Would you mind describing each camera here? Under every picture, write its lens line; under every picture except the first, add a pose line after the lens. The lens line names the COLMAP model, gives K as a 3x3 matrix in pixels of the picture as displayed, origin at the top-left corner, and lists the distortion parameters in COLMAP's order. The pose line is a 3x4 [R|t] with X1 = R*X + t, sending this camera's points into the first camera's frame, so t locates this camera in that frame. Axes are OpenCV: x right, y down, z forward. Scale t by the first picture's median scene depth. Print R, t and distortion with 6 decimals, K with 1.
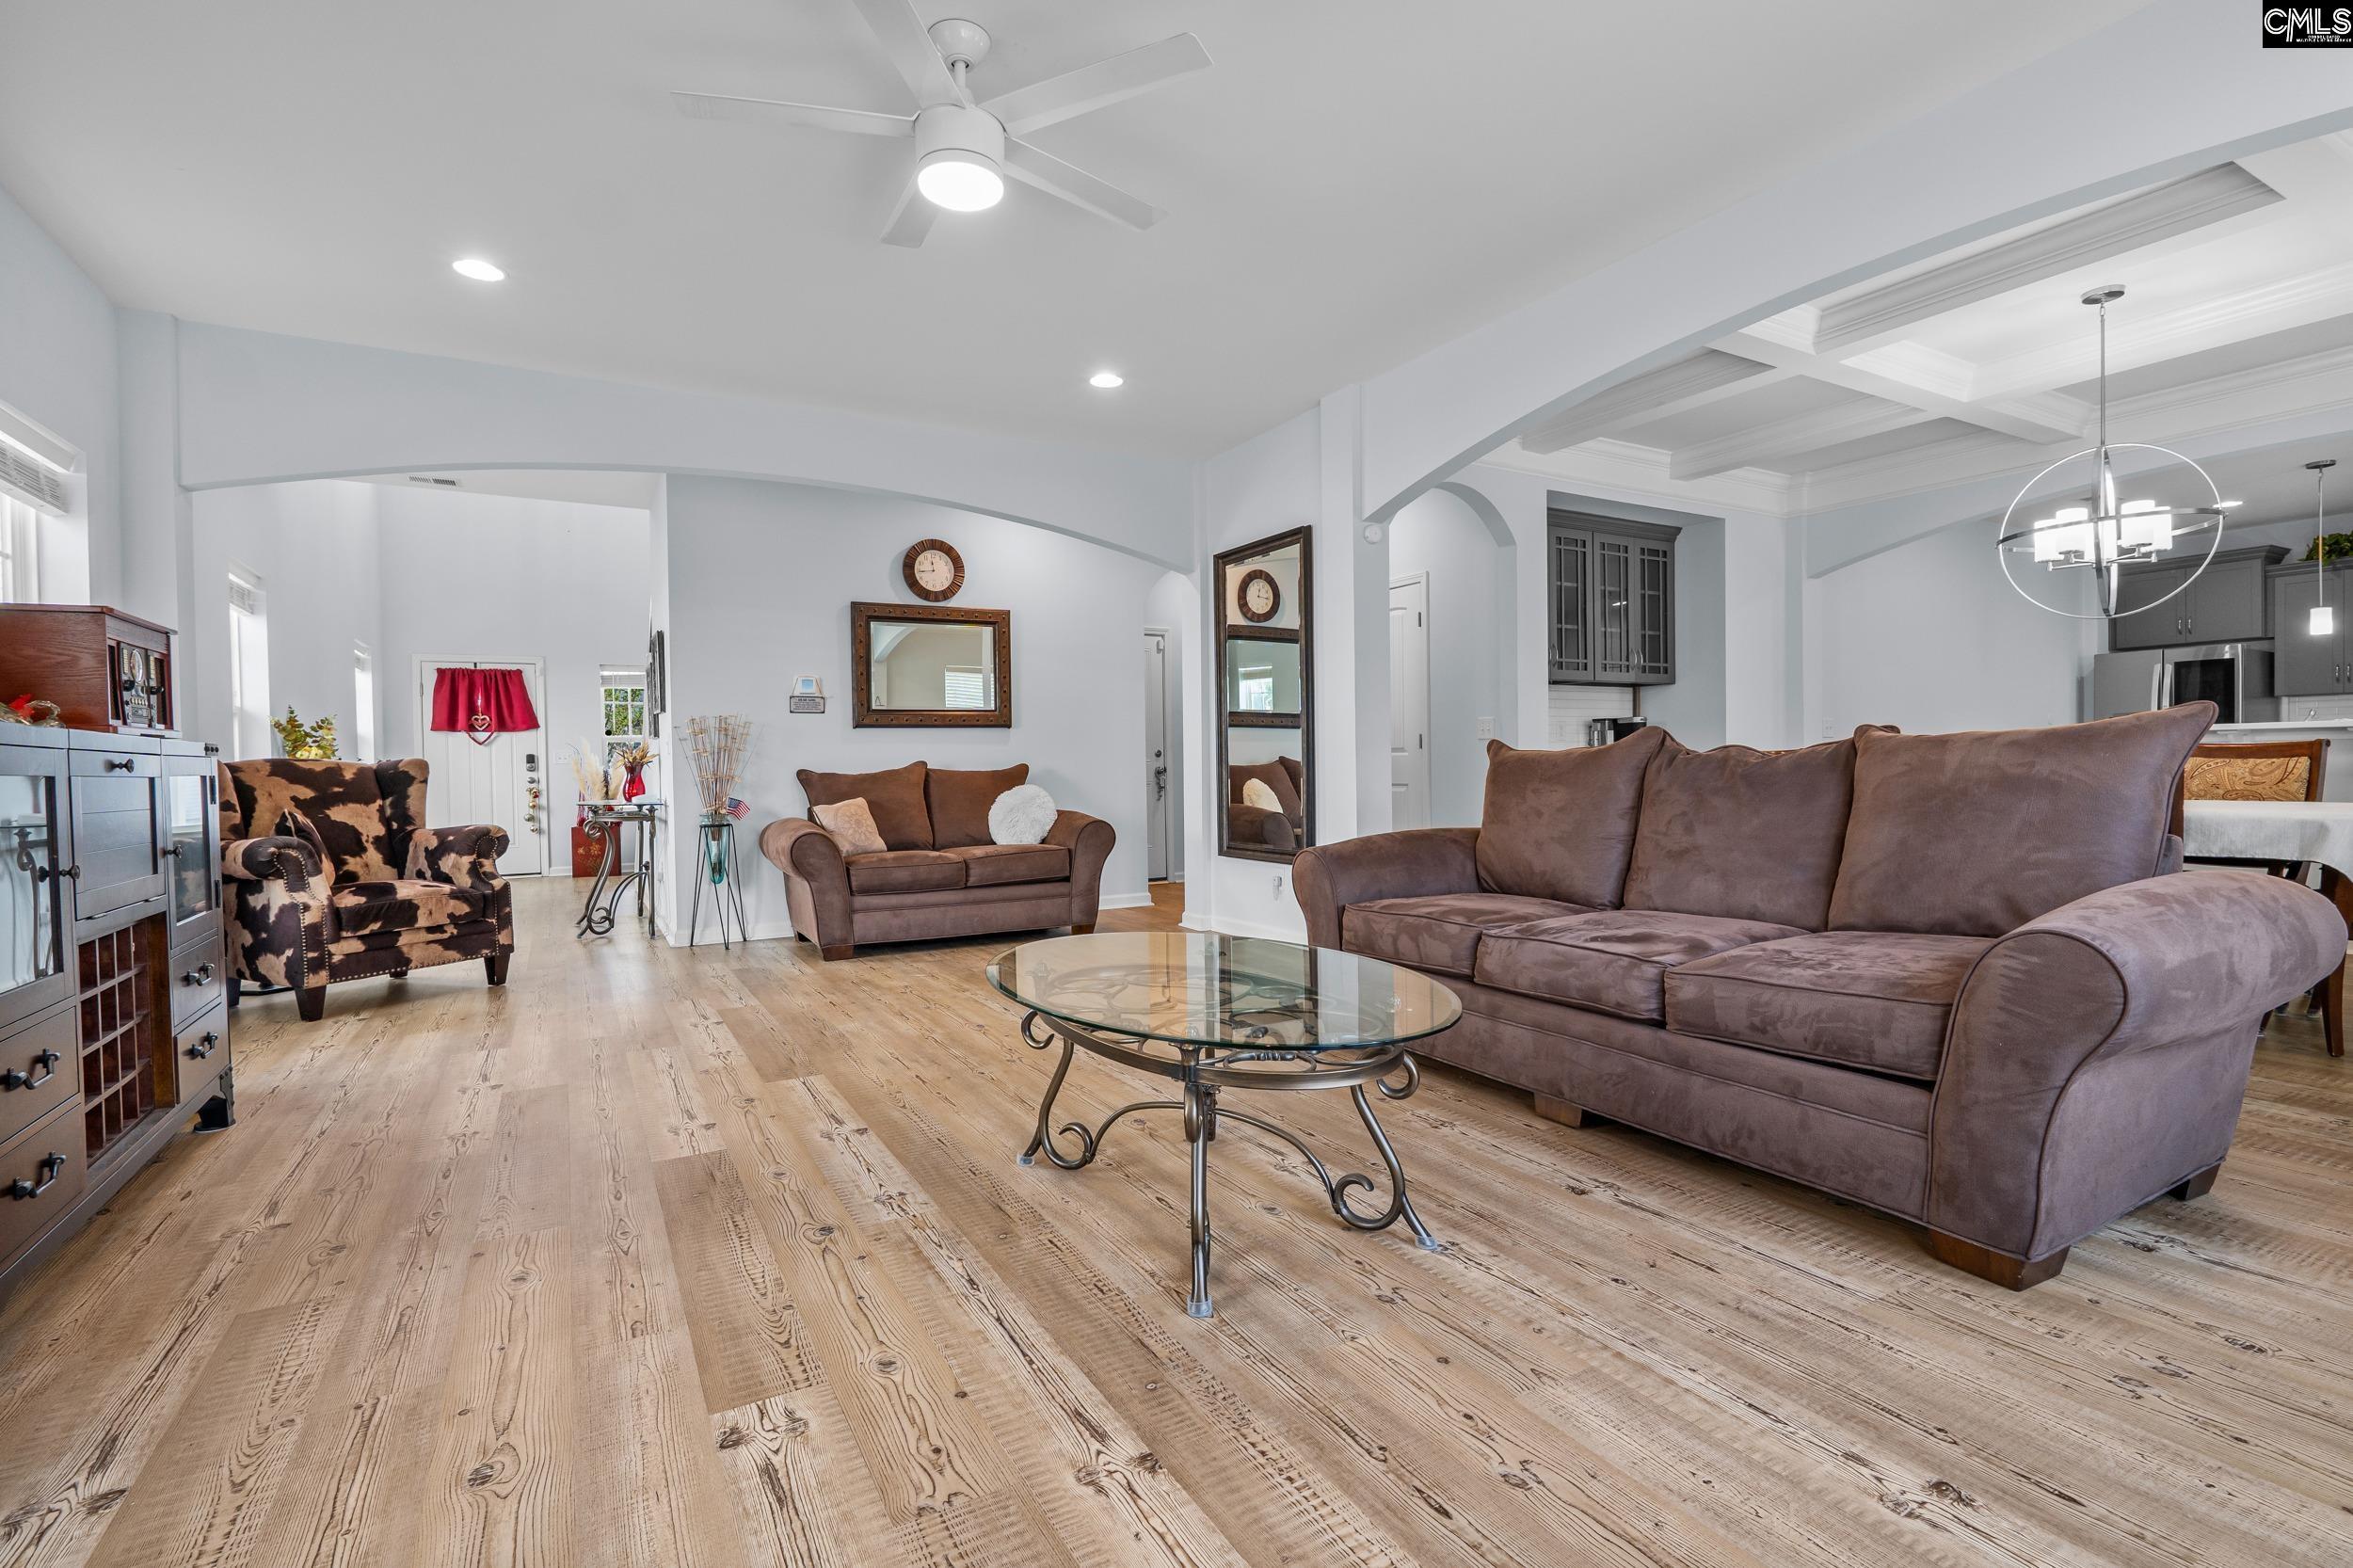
lens RADIAL K [[1104.8, 0, 1188.6], [0, 1104.8, 776.3], [0, 0, 1]] dist [-0.004666, 0.000684]
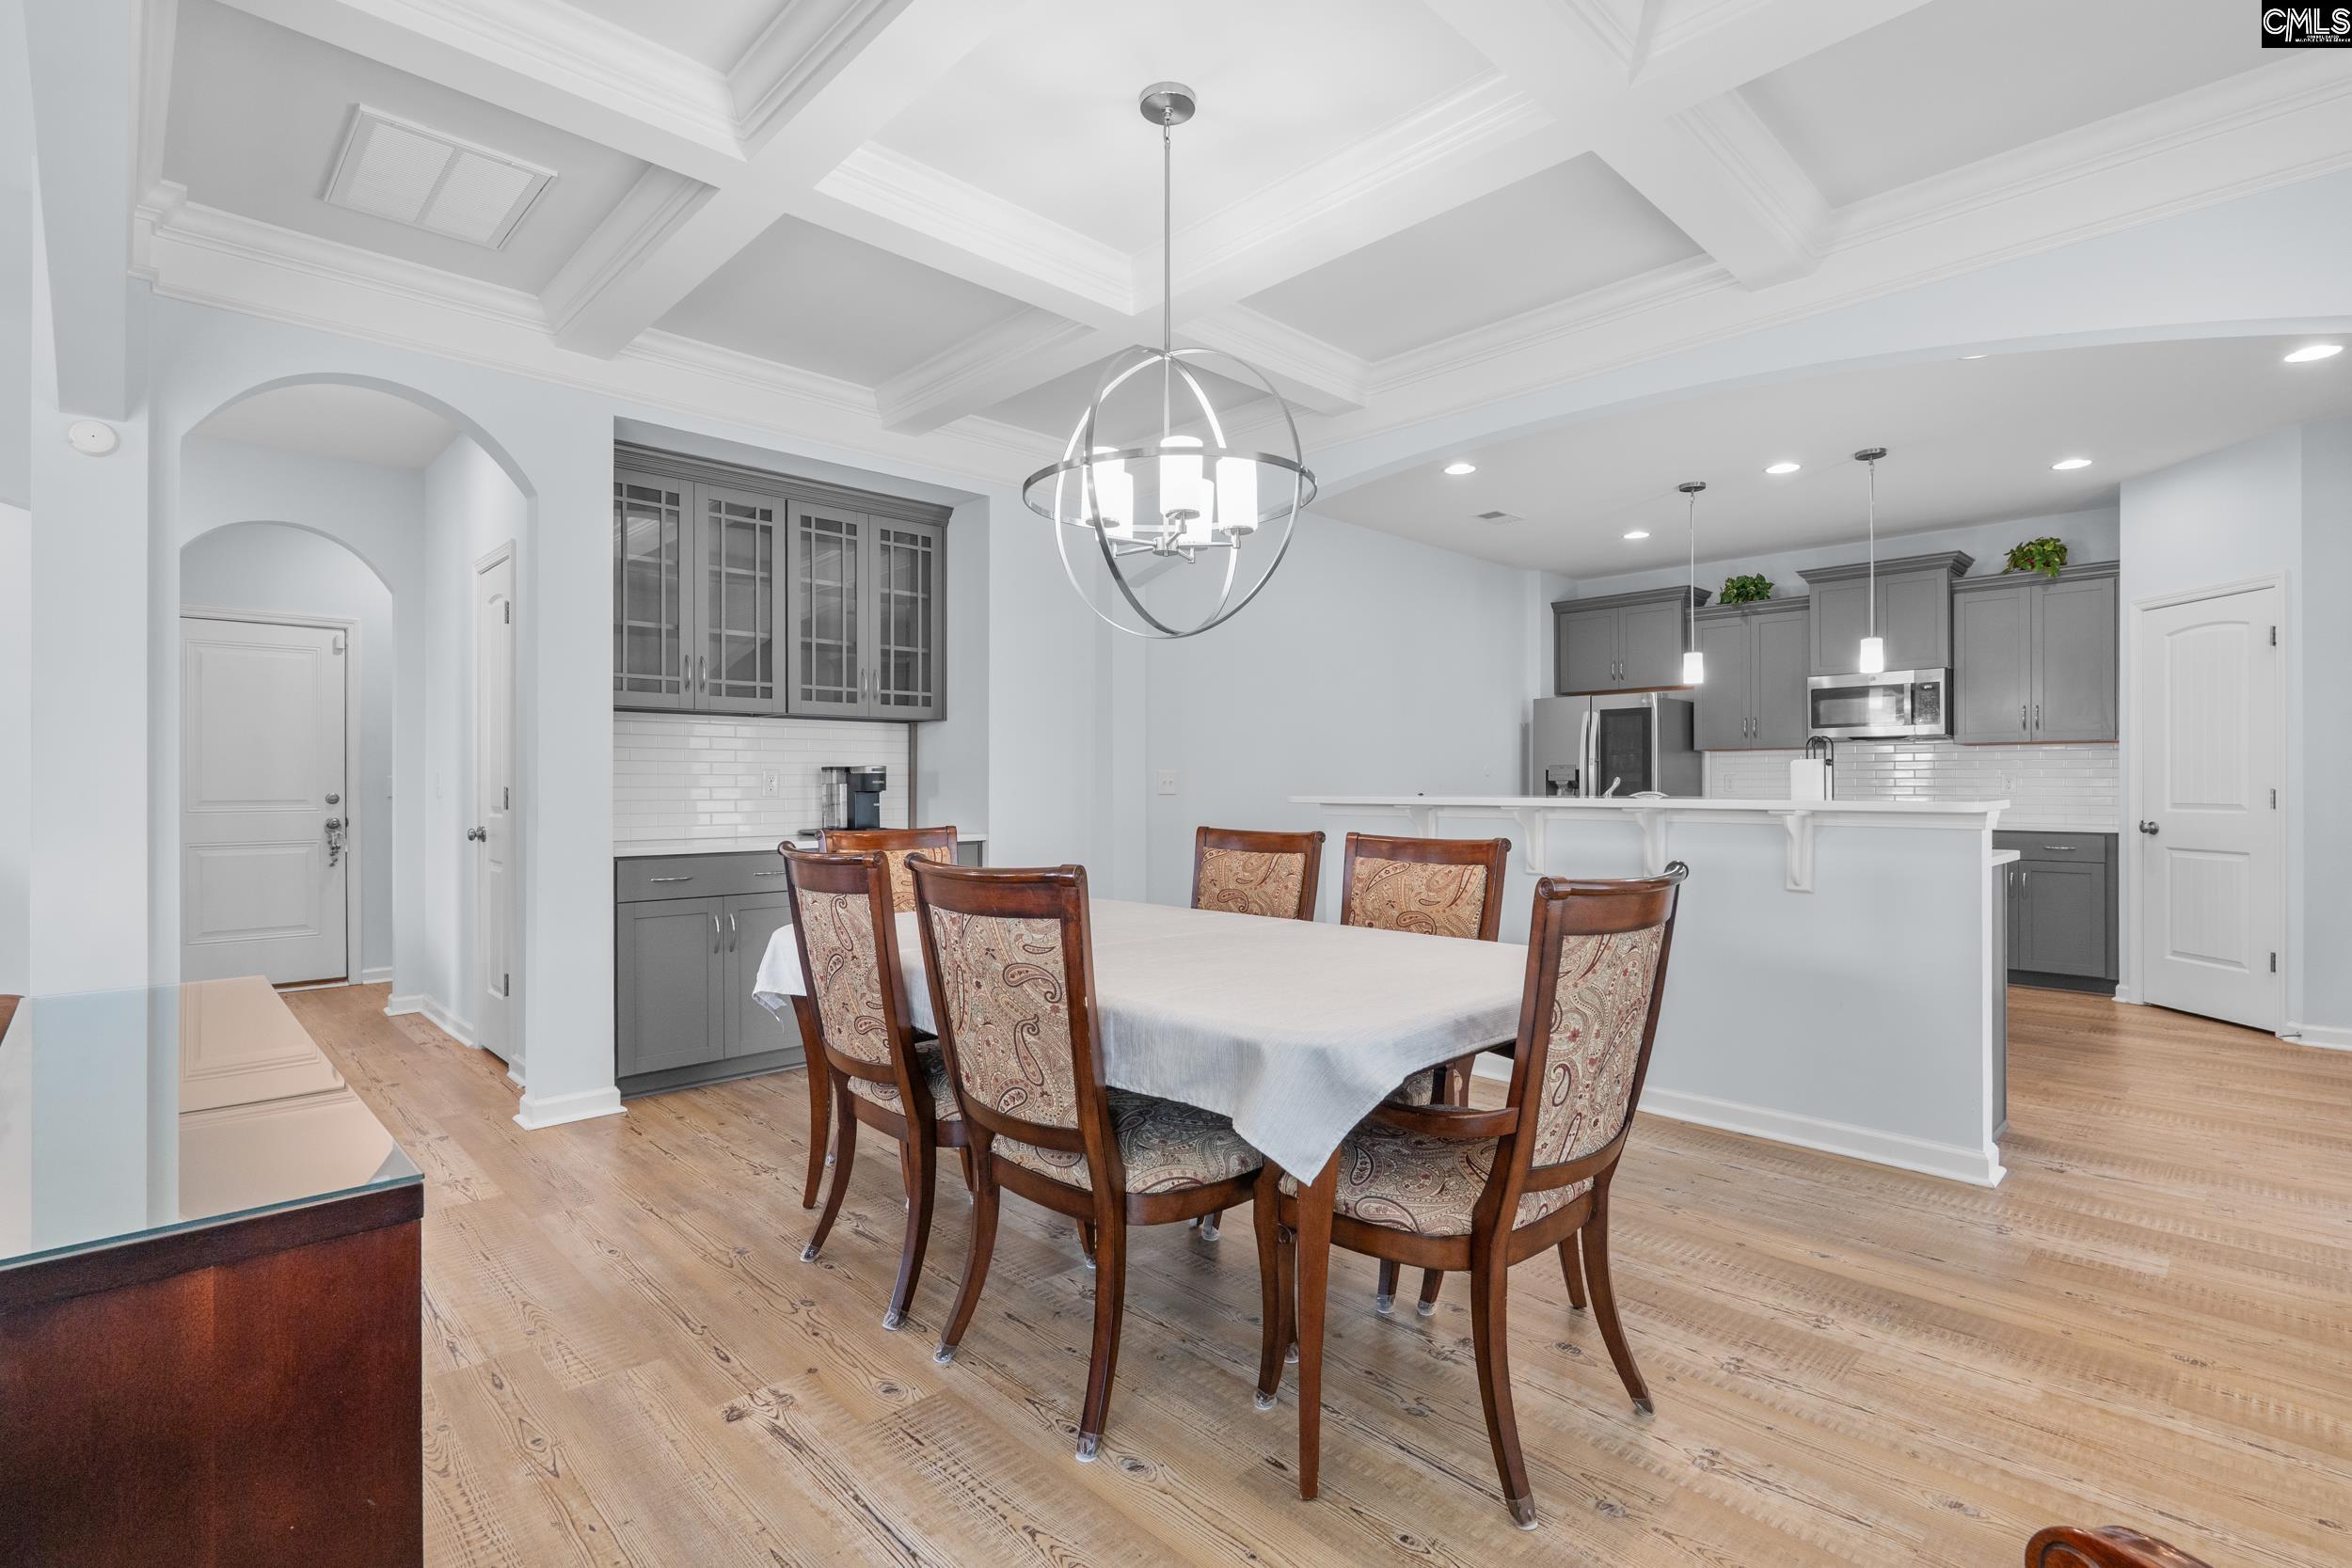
lens RADIAL K [[1096.5, 0, 1145.4], [0, 1096.5, 800.1], [0, 0, 1]] dist [-0.017151, -0.000207]
pose [[0.973692, 0.009460, 0.227671, 0.405378], [-0.009471, 0.999955, -0.001045, -0.030826], [-0.227670, -0.001139, 0.973738, 0.258978]]
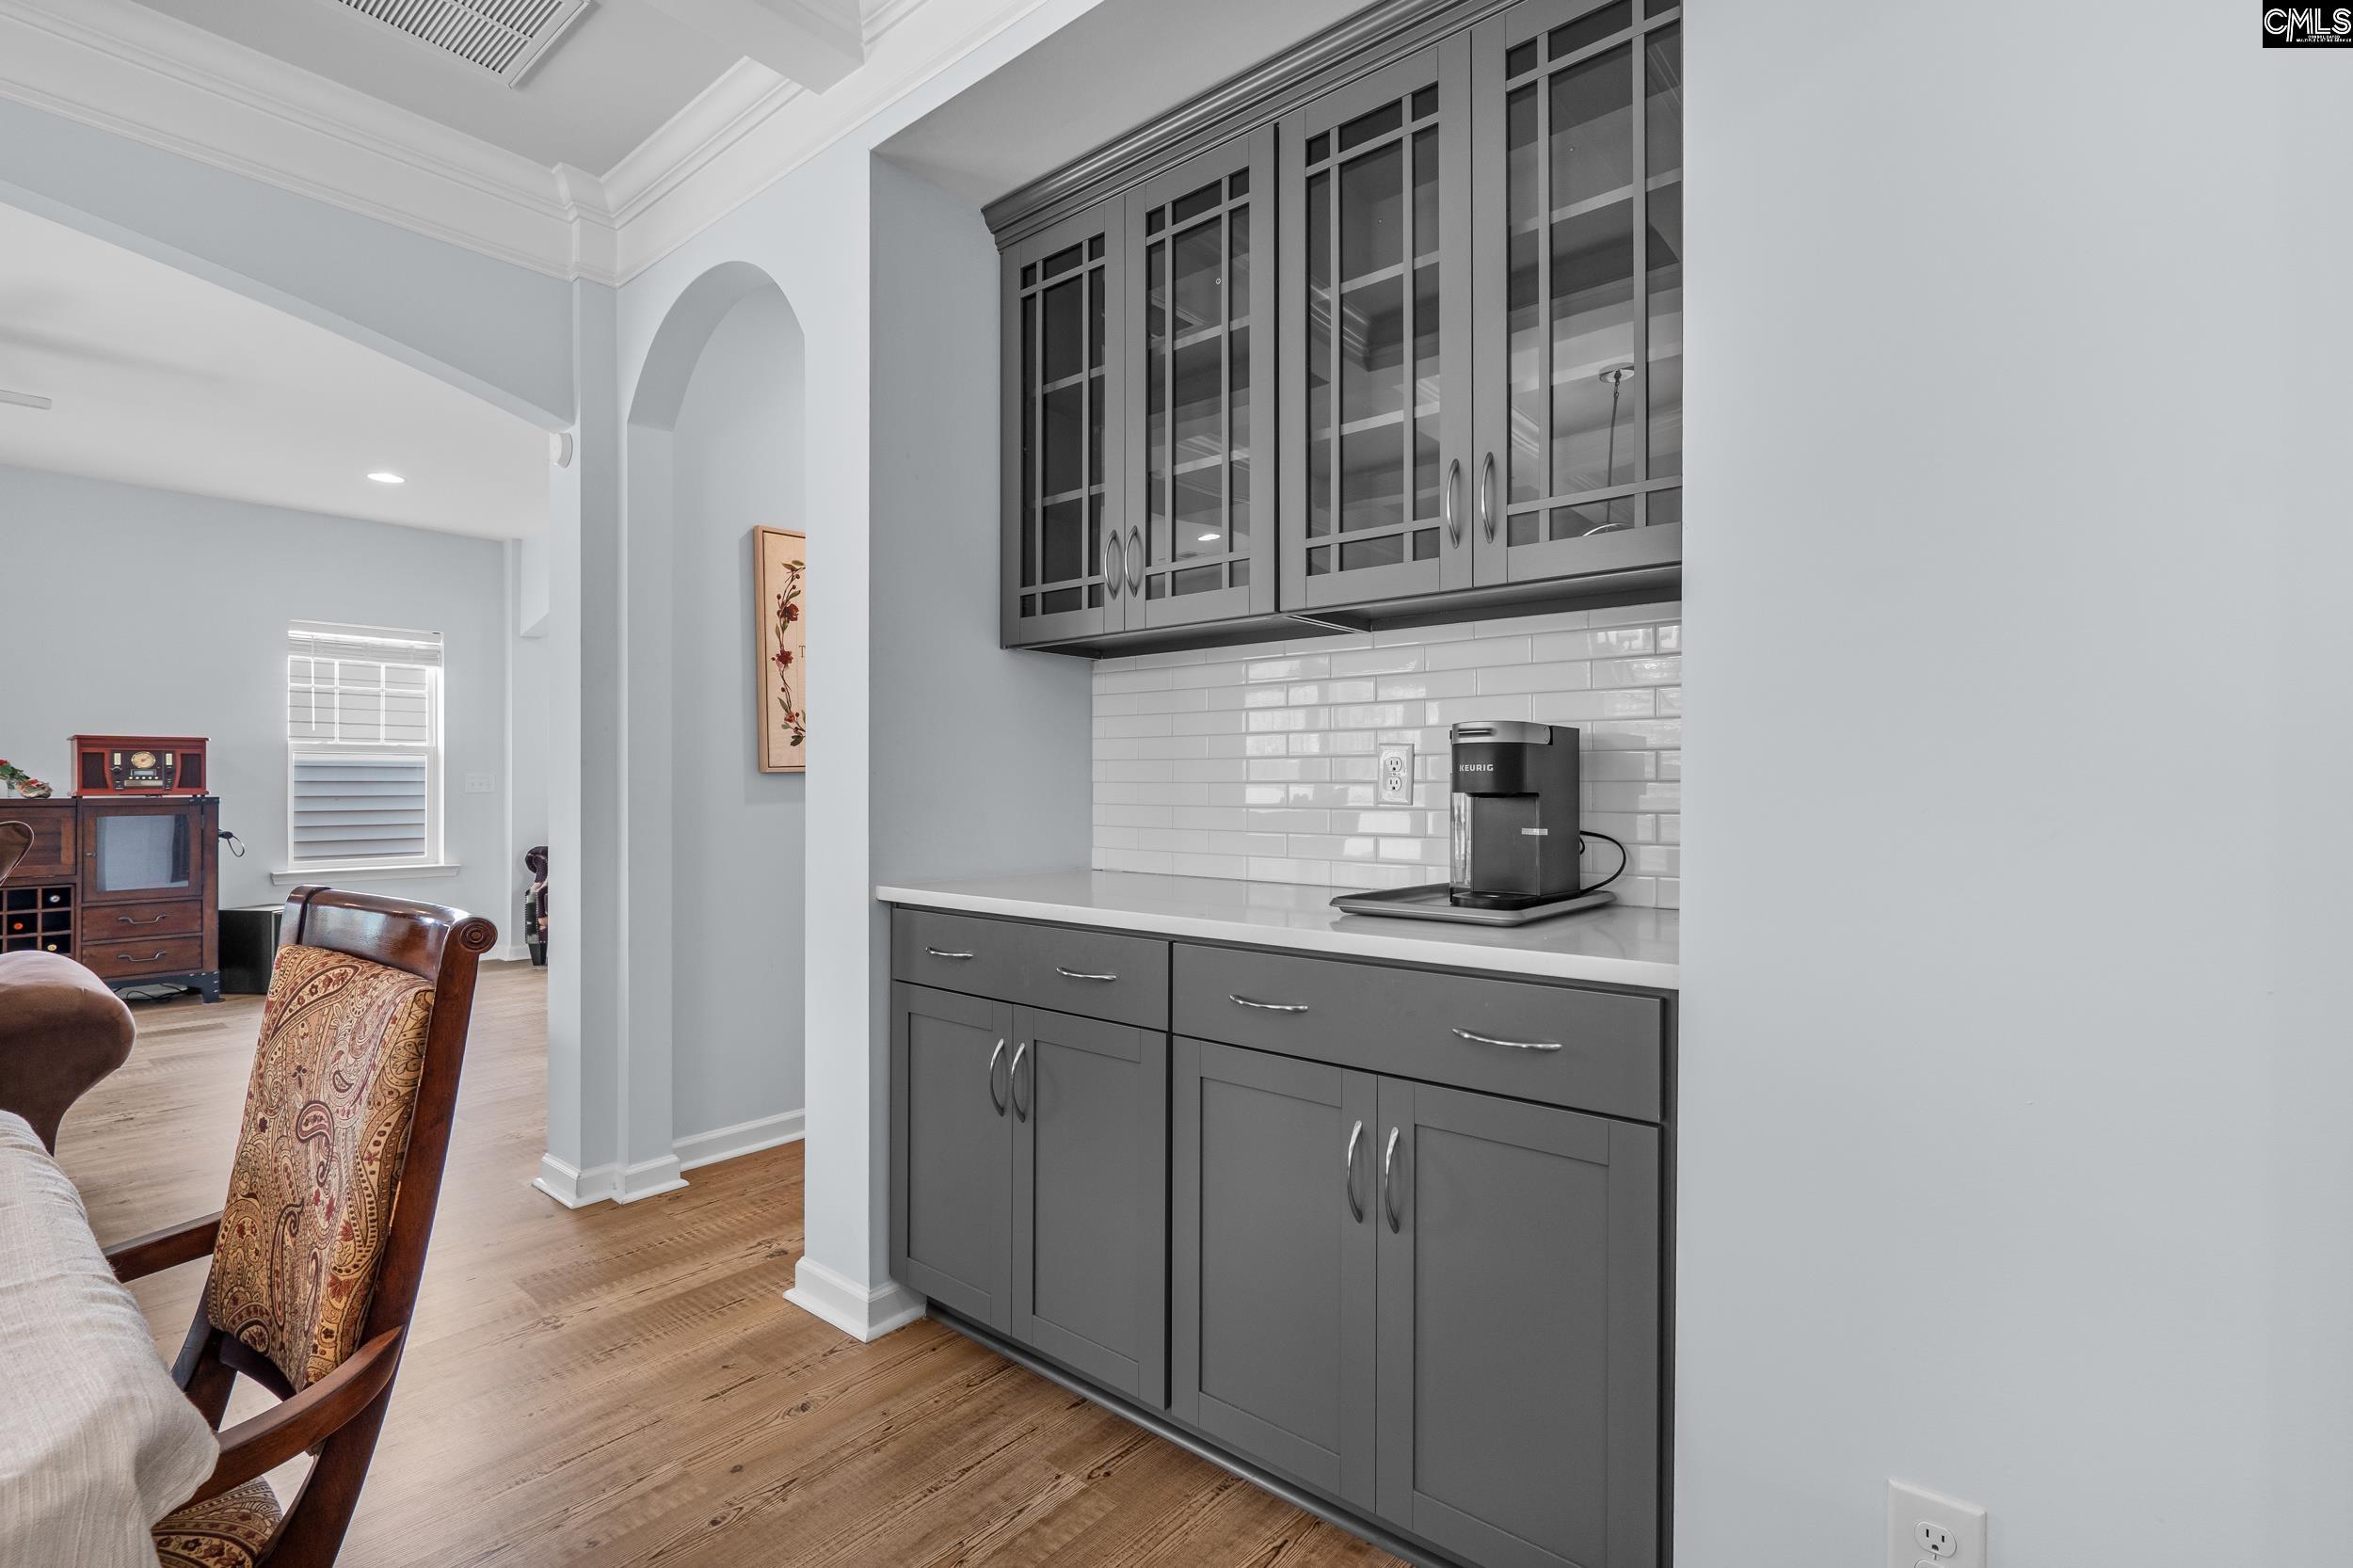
lens RADIAL K [[1104.8, 0, 1188.6], [0, 1104.8, 776.3], [0, 0, 1]] dist [-0.004666, 0.000684]
pose [[0.347852, 0.008664, -0.937510, 0.596238], [-0.011513, 0.999921, 0.004969, -0.039118], [0.937479, 0.009066, 0.347924, 0.792944]]
